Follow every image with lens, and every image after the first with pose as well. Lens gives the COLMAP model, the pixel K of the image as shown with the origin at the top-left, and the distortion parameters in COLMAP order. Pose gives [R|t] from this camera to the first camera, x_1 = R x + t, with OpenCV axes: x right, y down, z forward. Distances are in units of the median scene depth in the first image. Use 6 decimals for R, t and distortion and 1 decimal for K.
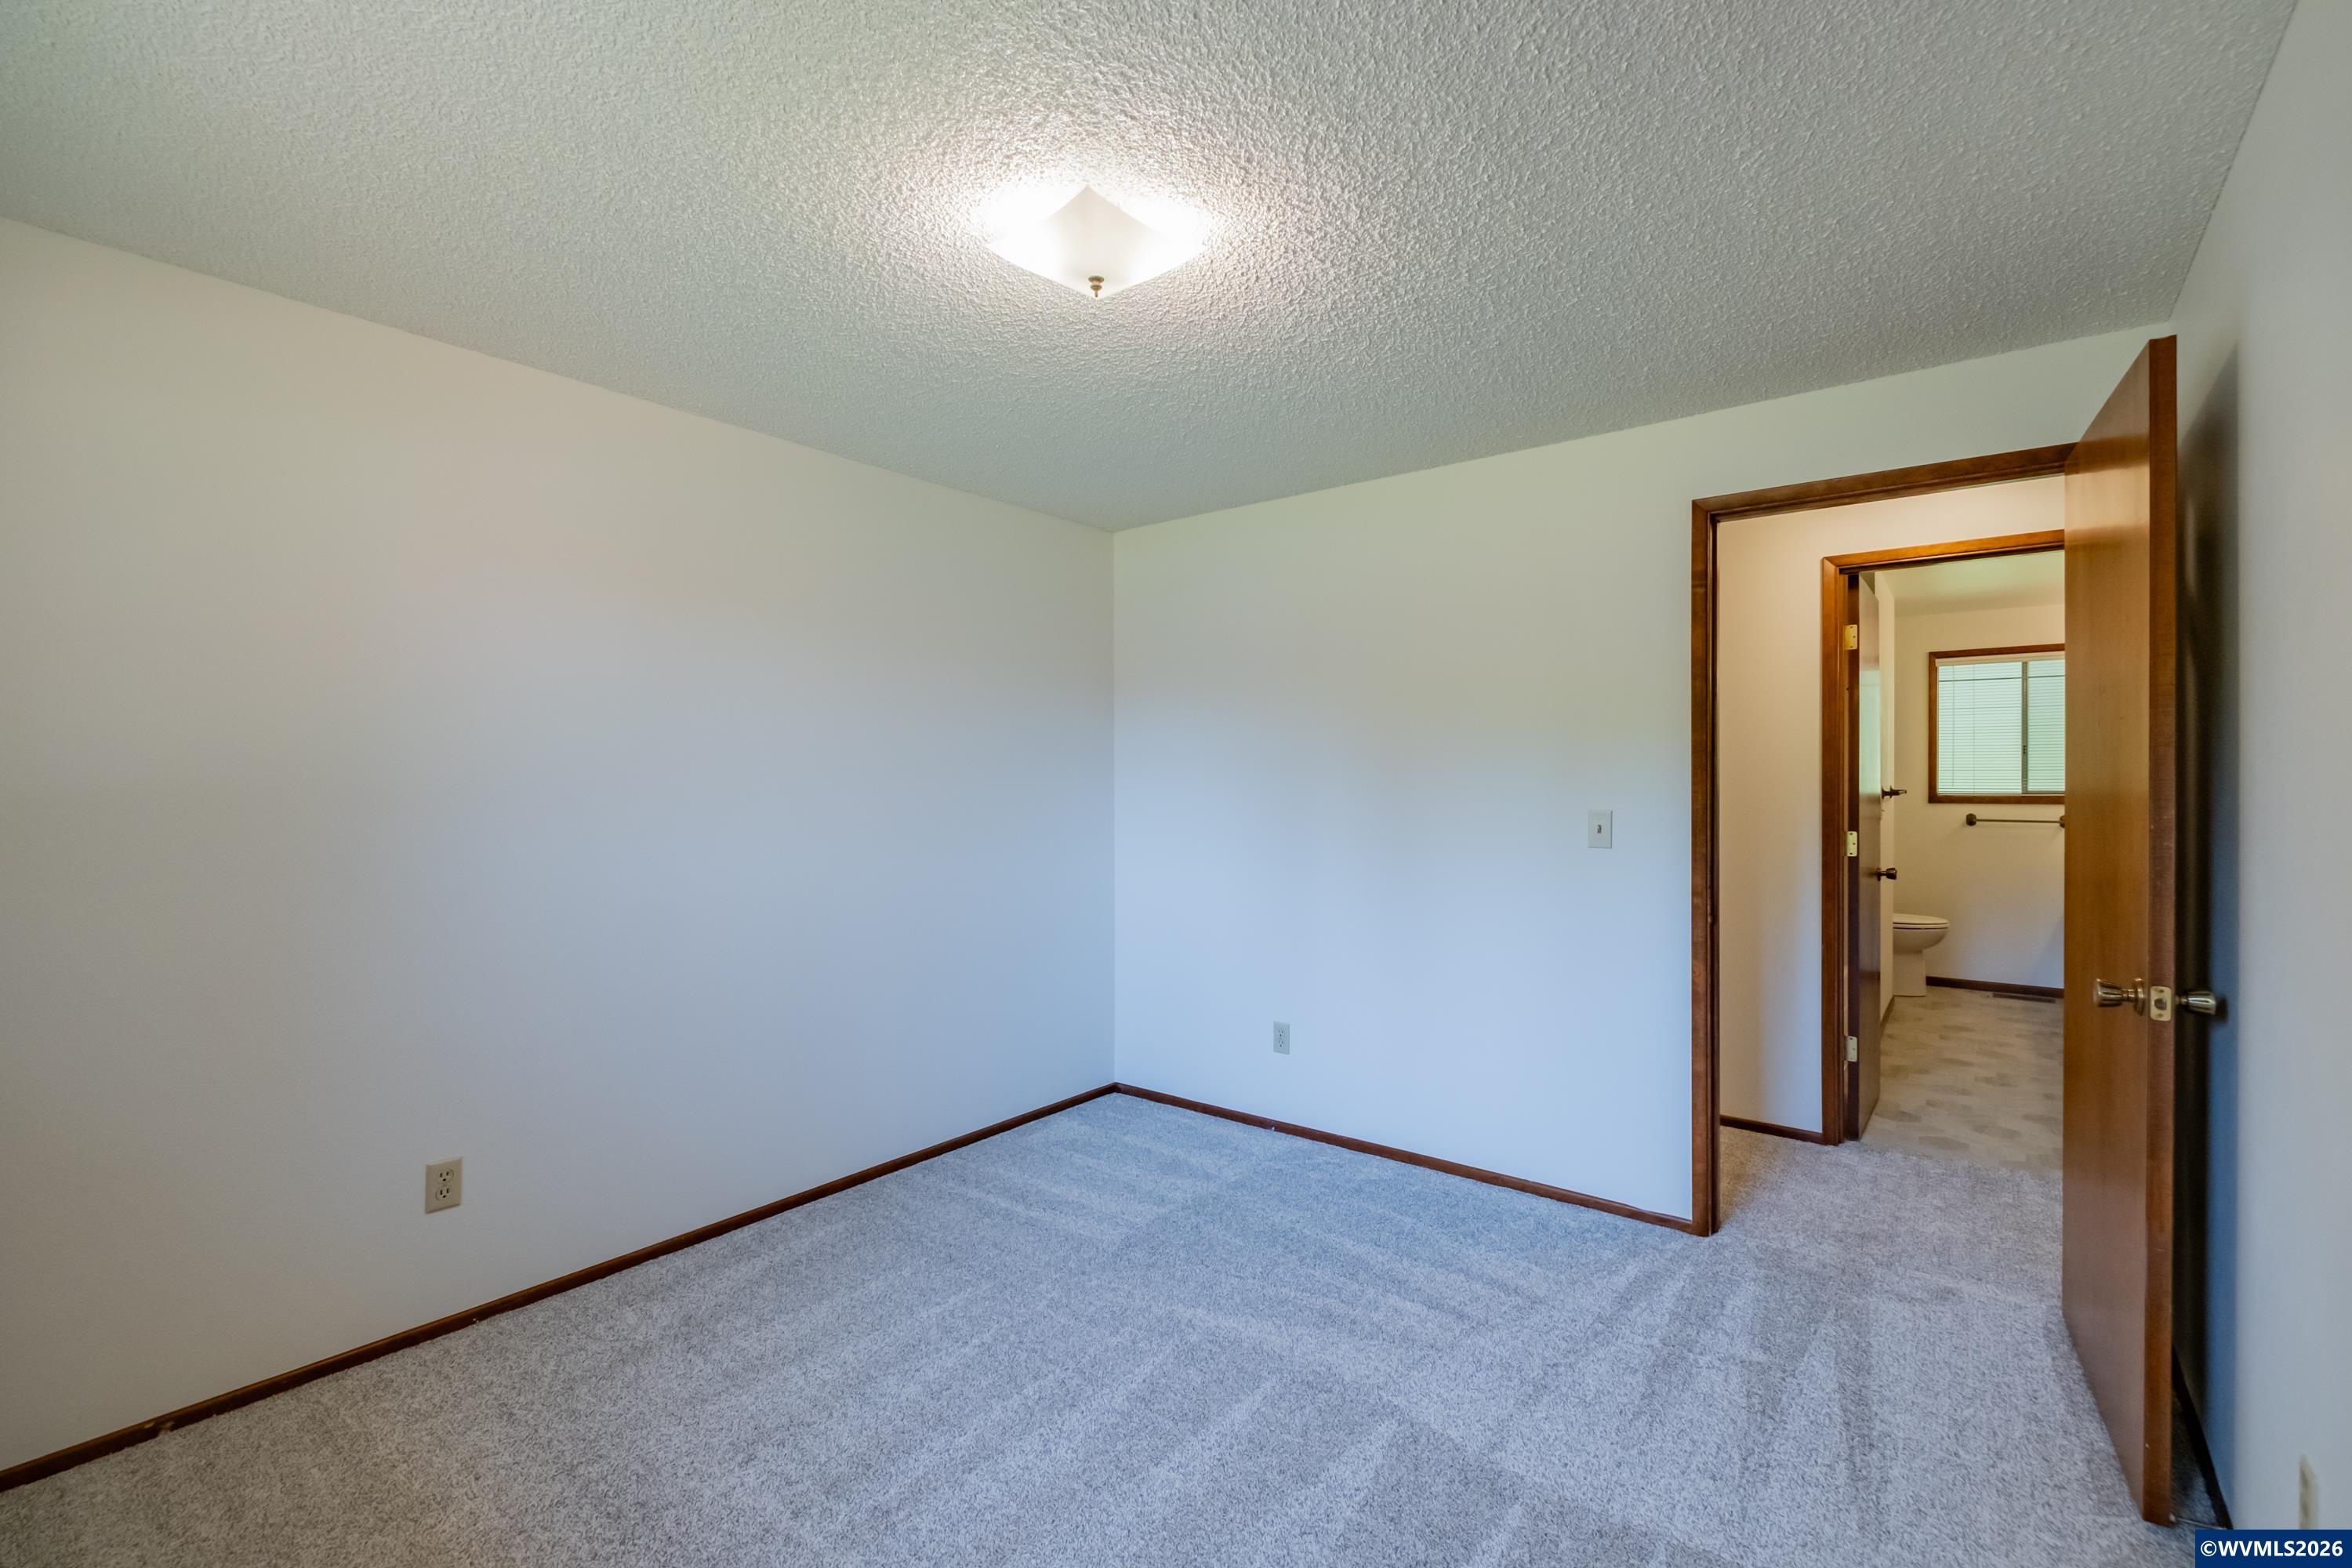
lens RADIAL K [[1017.6, 0, 1190.2], [0, 1017.6, 777.8], [0, 0, 1]] dist [0.001043, -0.001975]
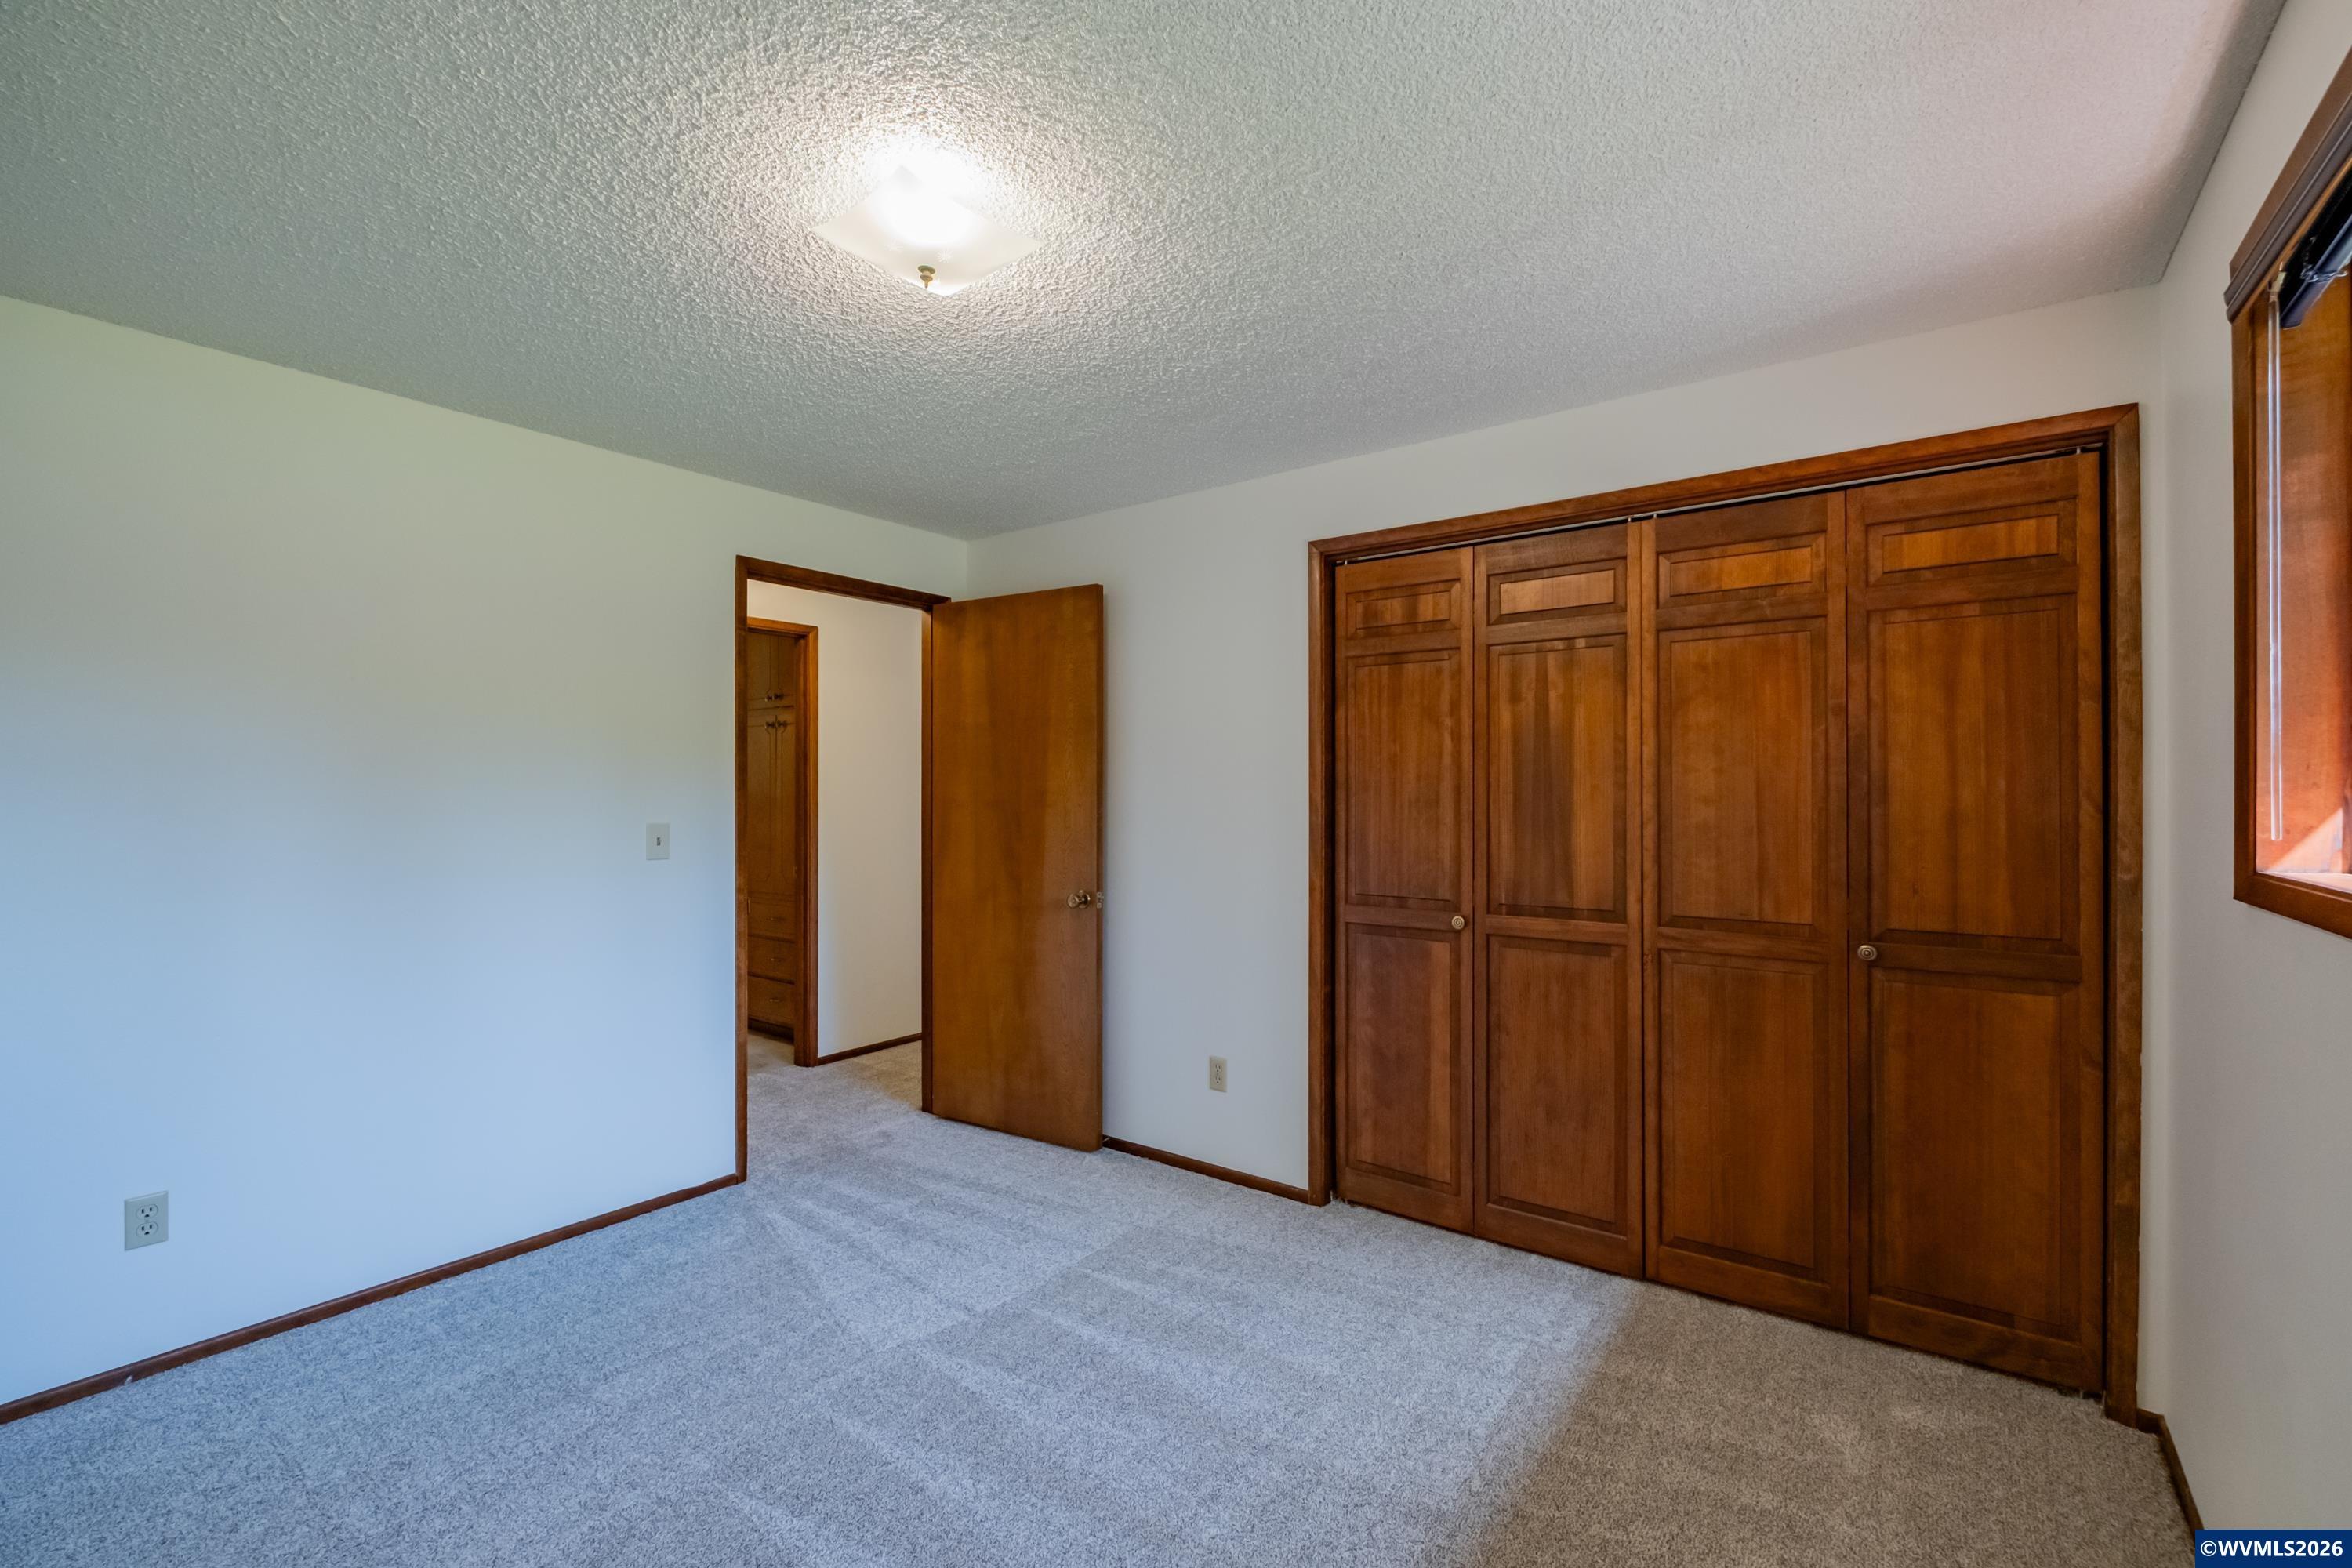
lens RADIAL K [[1017.6, 0, 1174.4], [0, 1017.6, 788.1], [0, 0, 1]] dist [0.001043, -0.001975]
pose [[-0.008603, 0.006383, 0.999943, -0.818086], [0.002942, 0.999975, -0.006358, 0.005944], [-0.999959, 0.002887, -0.008622, 0.616340]]
